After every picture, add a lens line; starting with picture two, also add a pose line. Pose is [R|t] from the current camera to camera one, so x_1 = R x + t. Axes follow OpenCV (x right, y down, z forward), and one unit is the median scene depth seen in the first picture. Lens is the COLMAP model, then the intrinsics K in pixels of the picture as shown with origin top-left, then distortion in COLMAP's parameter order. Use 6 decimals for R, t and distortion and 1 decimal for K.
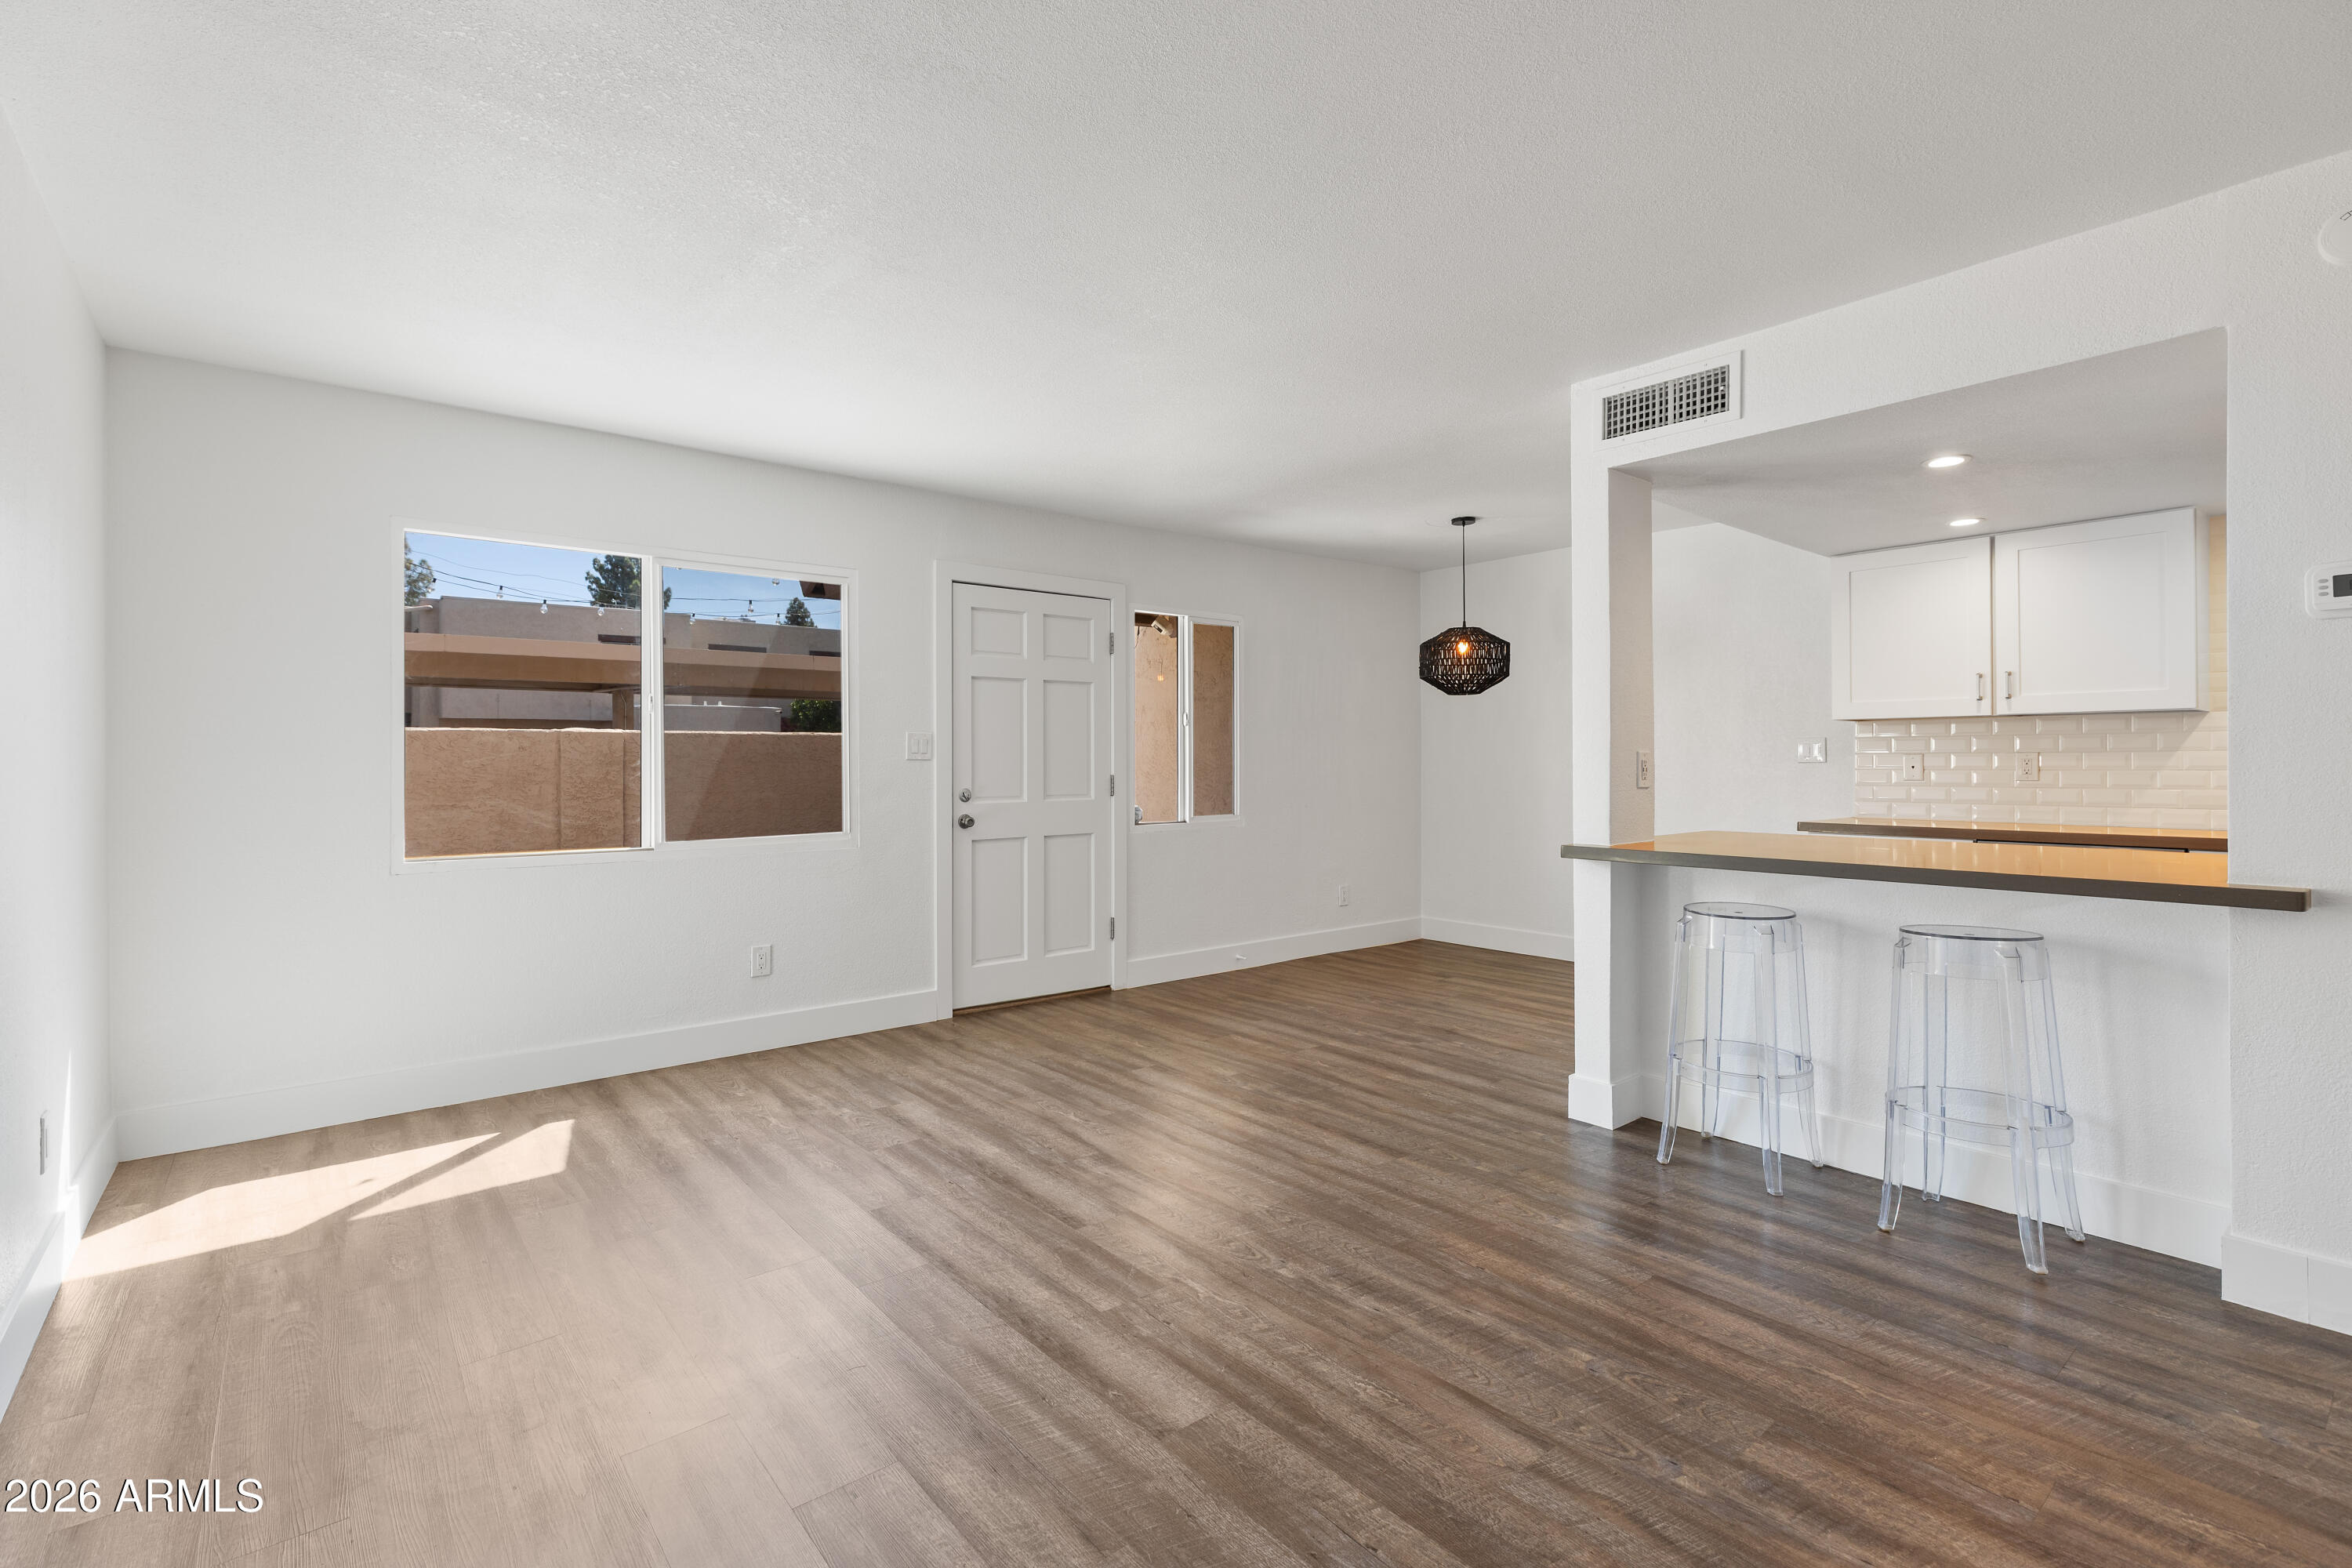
lens RADIAL K [[1052.3, 0, 1164.4], [0, 1052.3, 771.4], [0, 0, 1]] dist [0.000462, 0.000458]
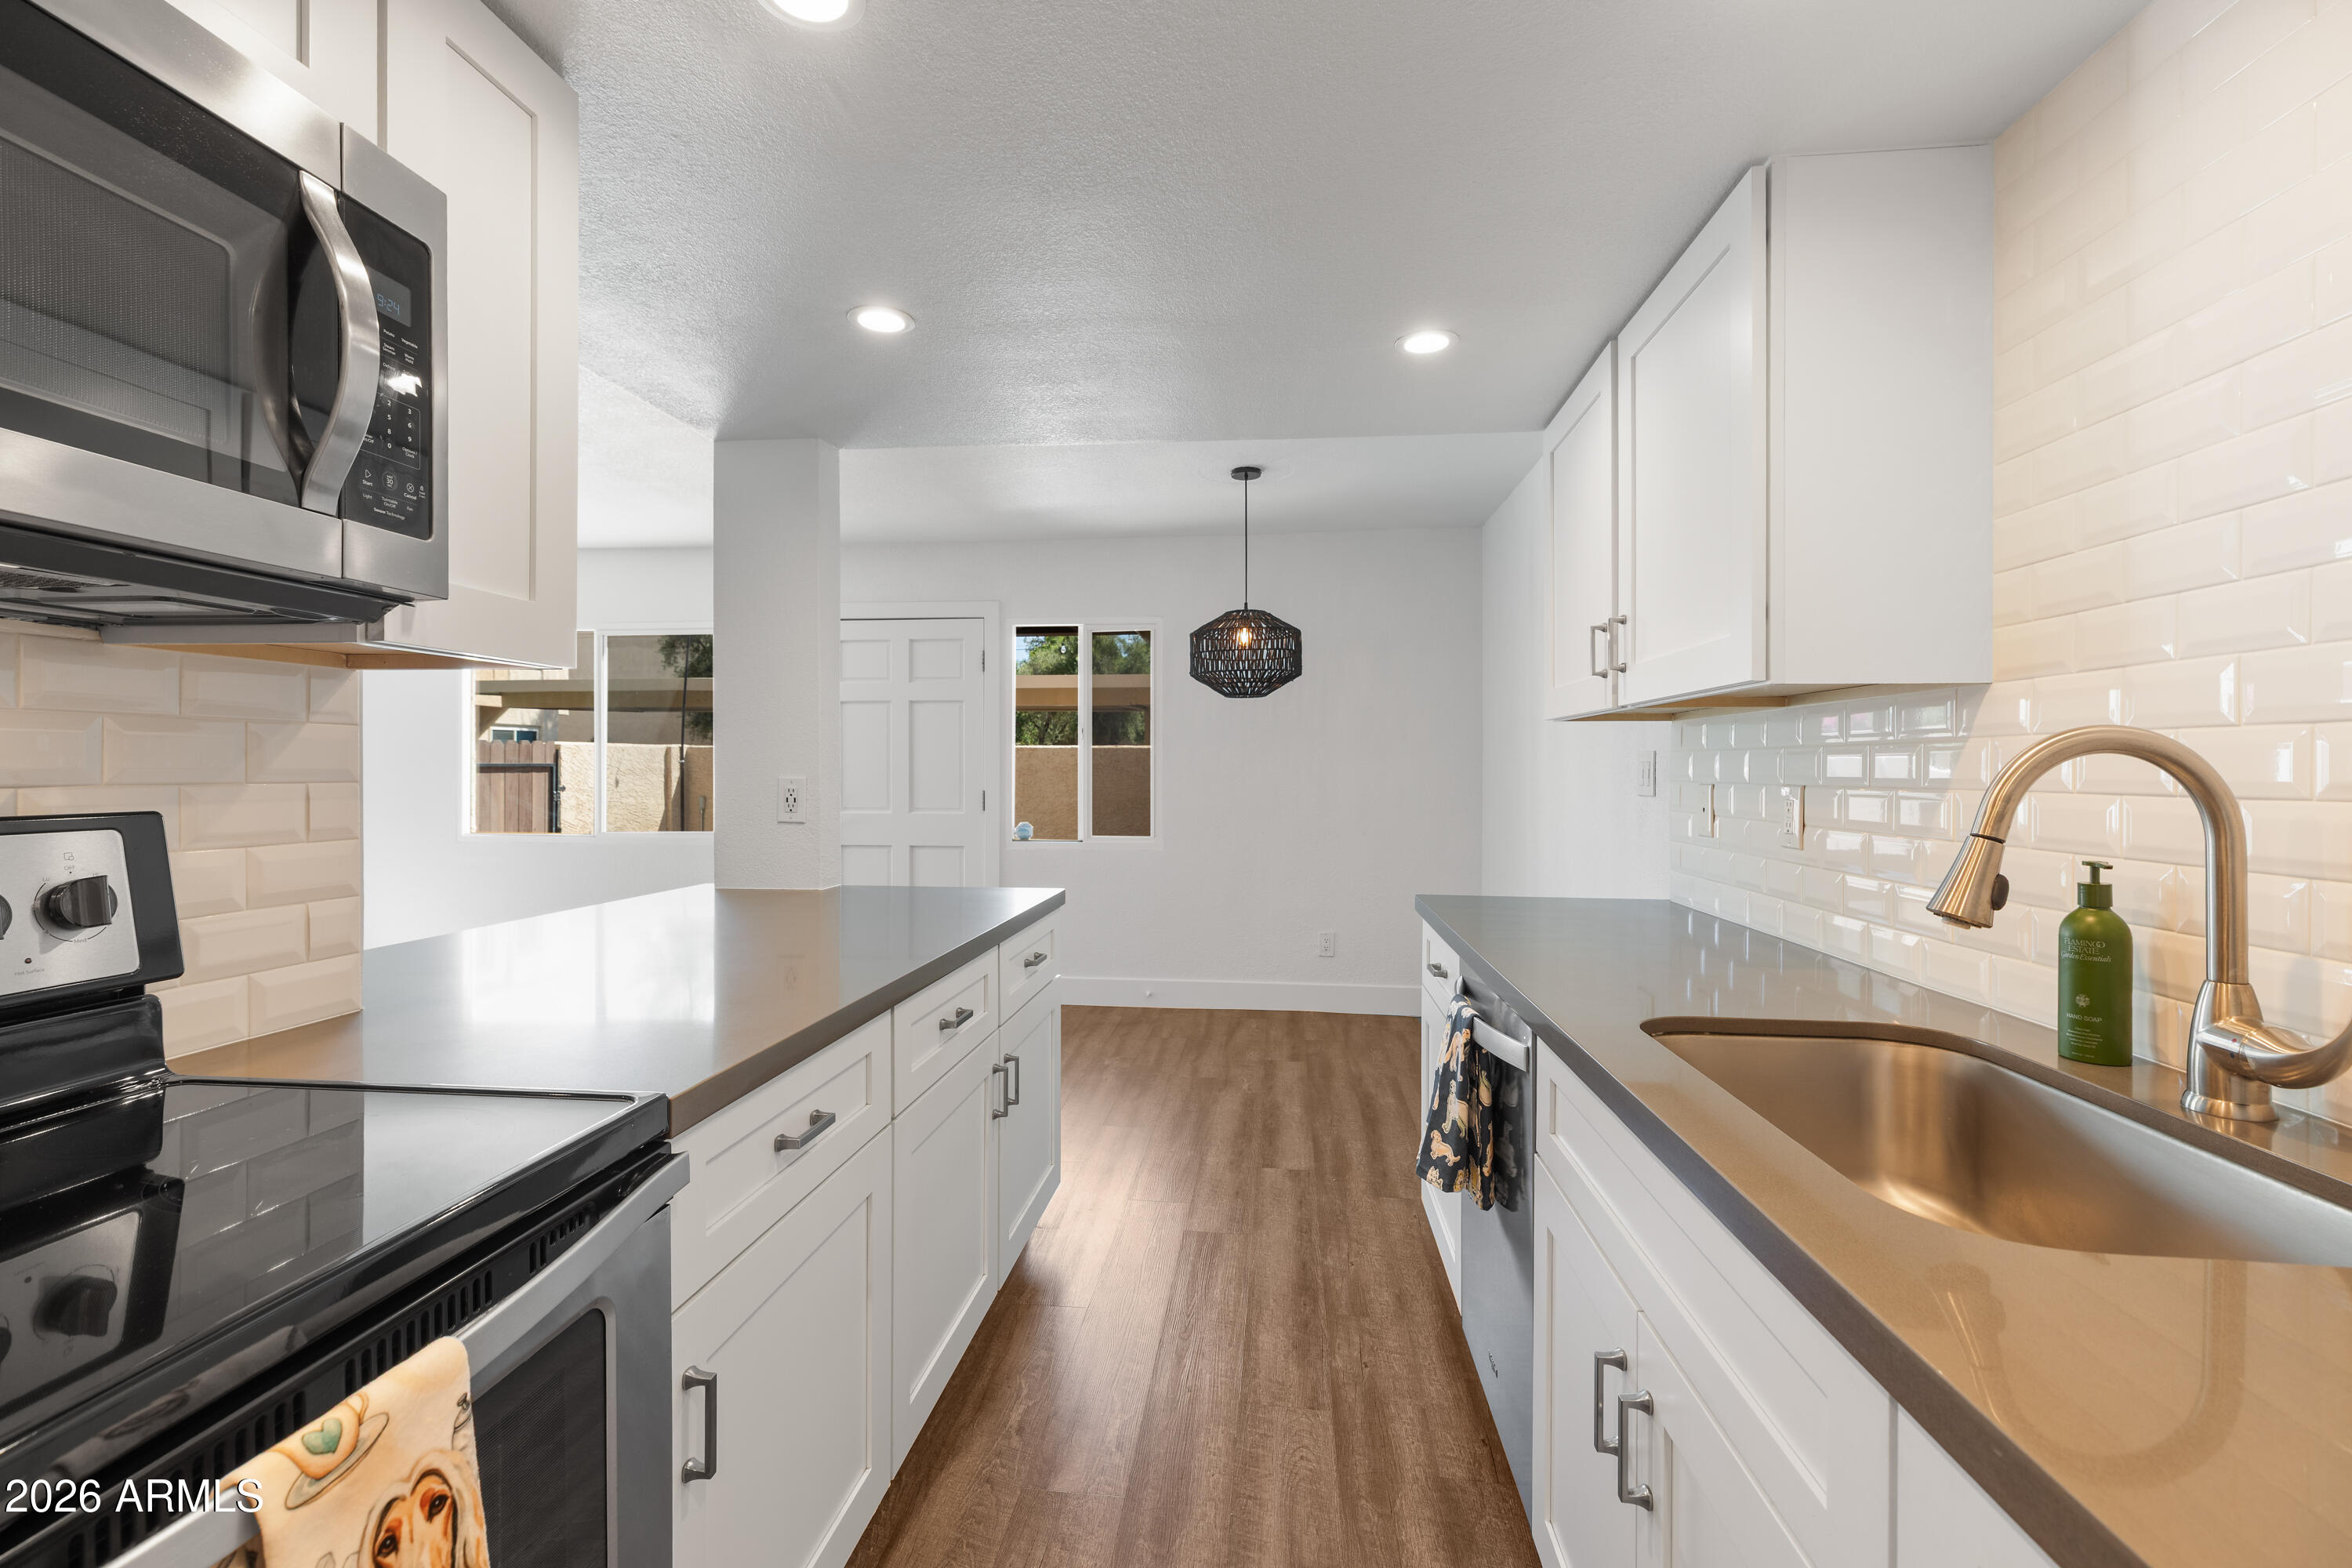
lens RADIAL K [[1052.3, 0, 1164.4], [0, 1052.3, 771.4], [0, 0, 1]] dist [0.000462, 0.000458]
pose [[0.705178, 0.010259, -0.708956, 0.989935], [-0.015927, 0.999872, -0.001373, -0.019232], [0.708852, 0.012259, 0.705251, 0.507217]]
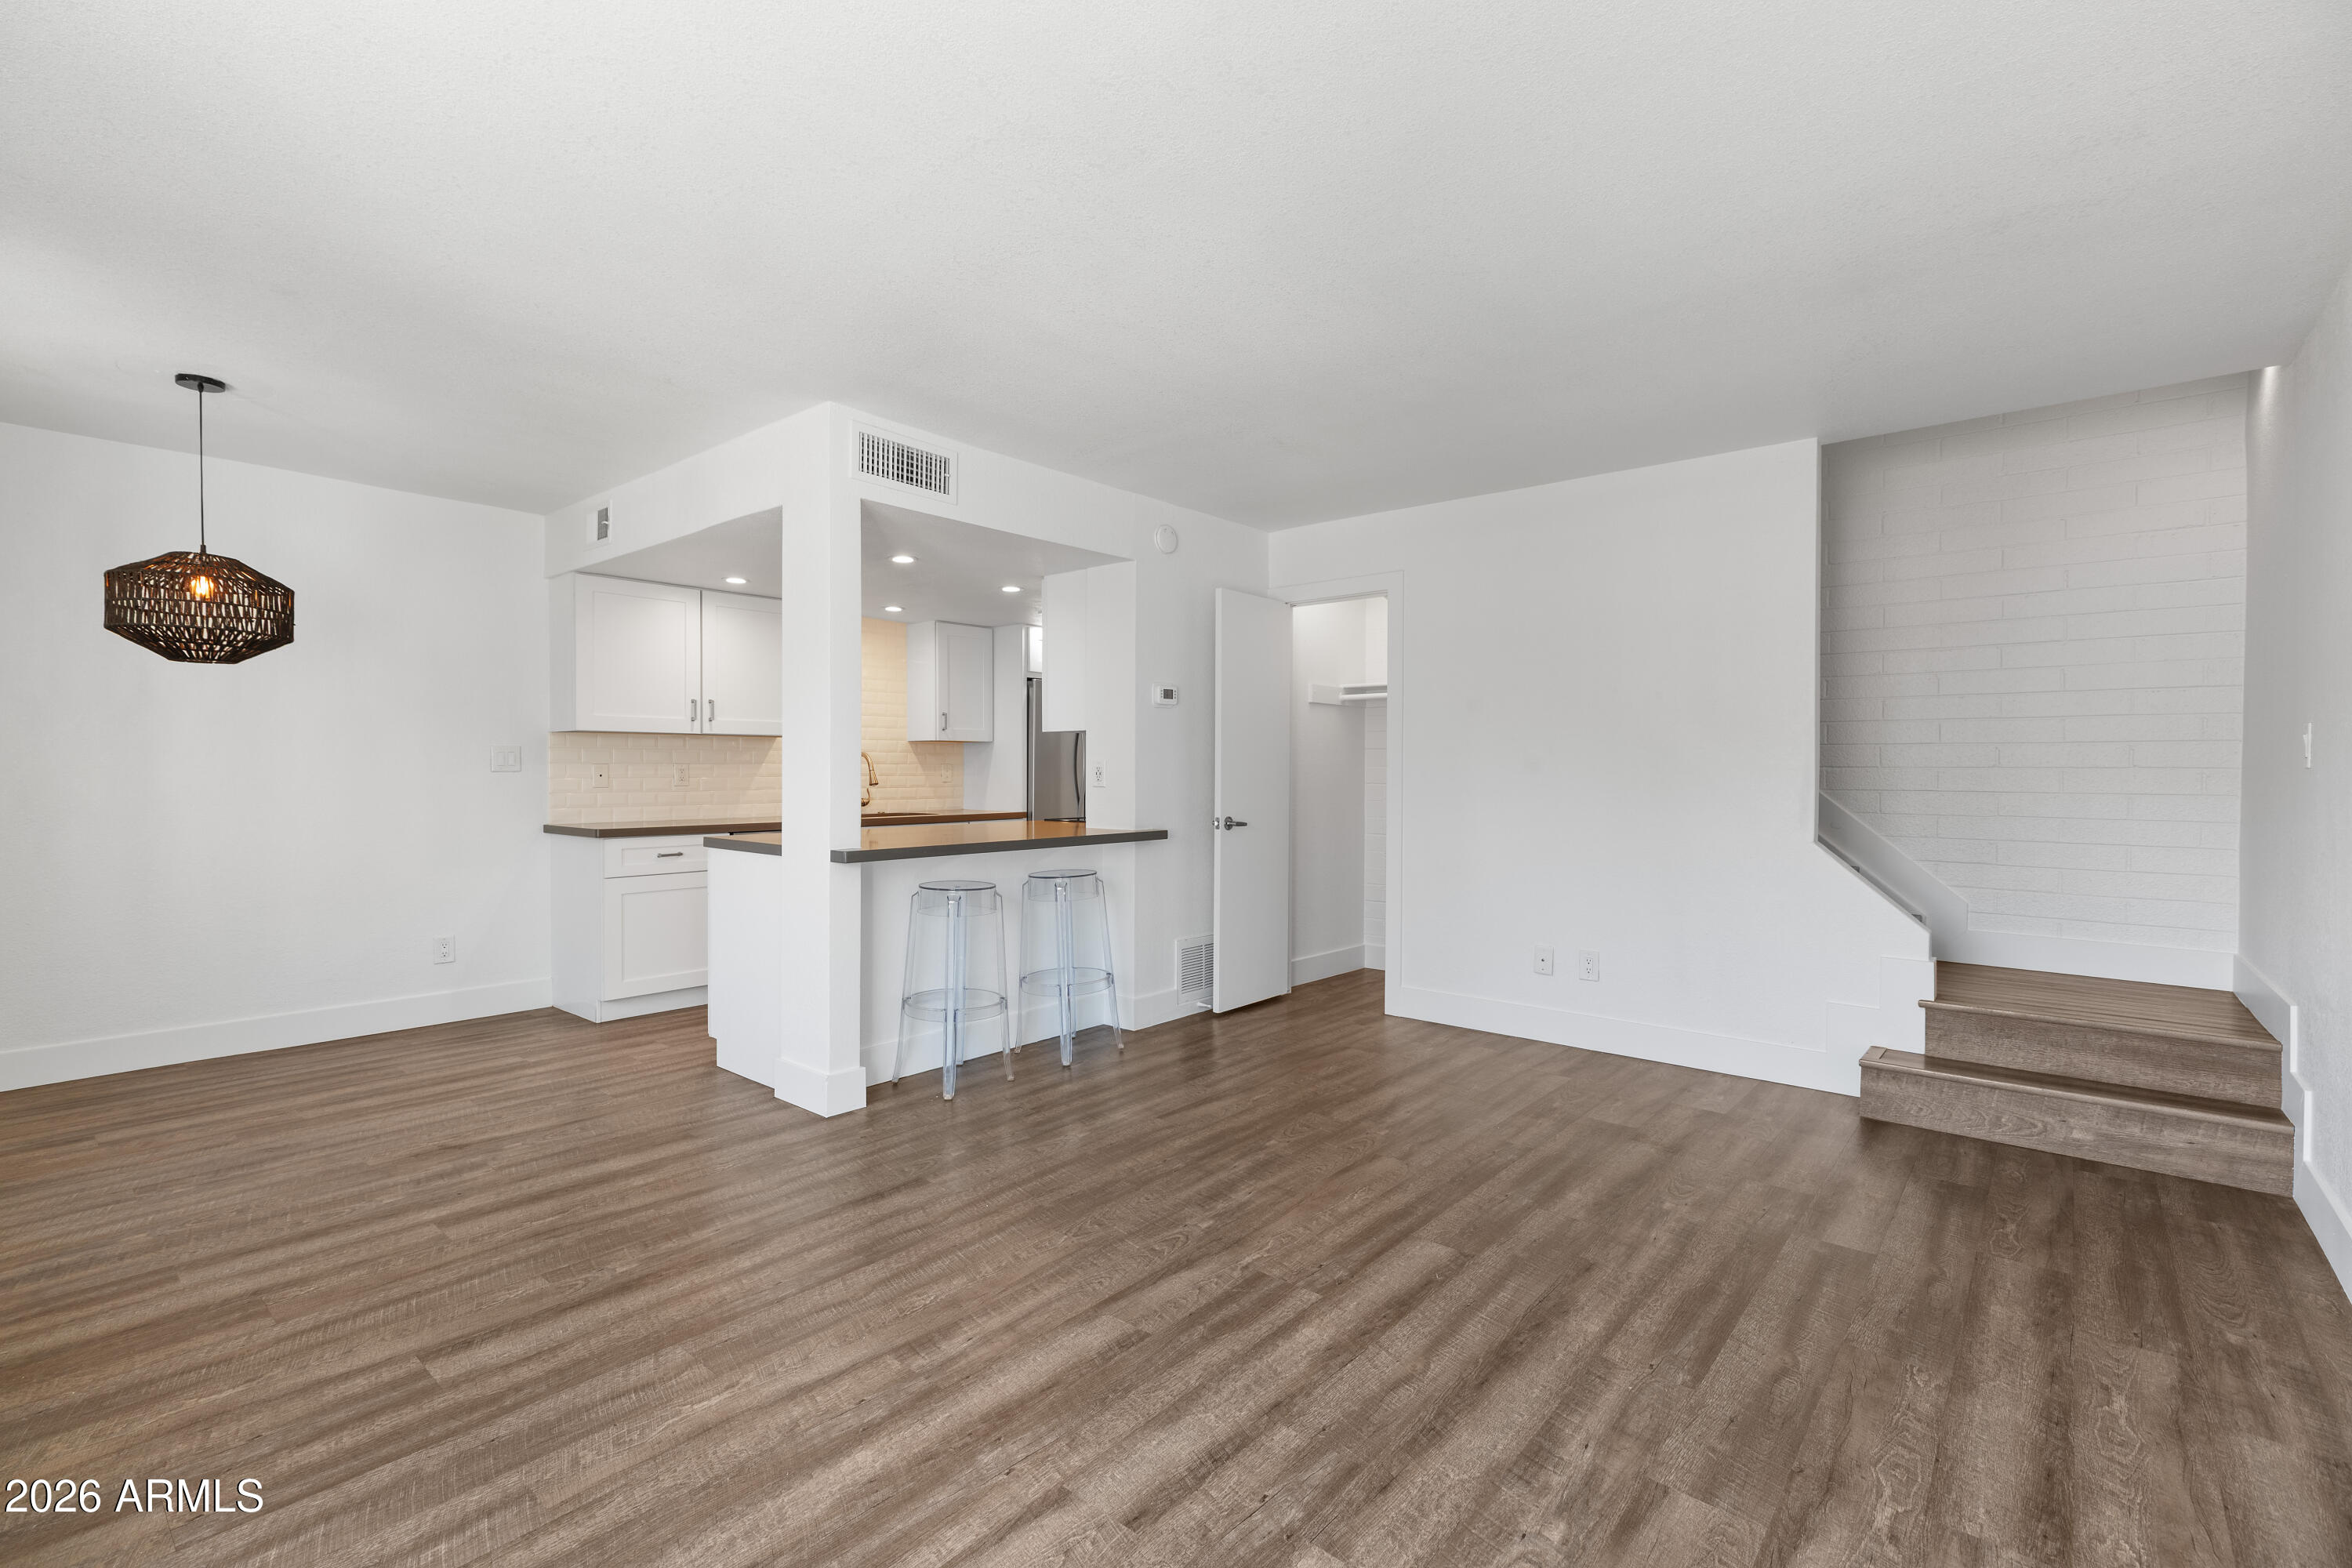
lens RADIAL K [[1052.3, 0, 1164.4], [0, 1052.3, 771.4], [0, 0, 1]] dist [0.000462, 0.000458]
pose [[-0.175119, 0.003504, 0.984541, -0.537689], [0.010791, 0.999940, -0.001639, -0.000627], [-0.984488, 0.010337, -0.175147, 0.680047]]
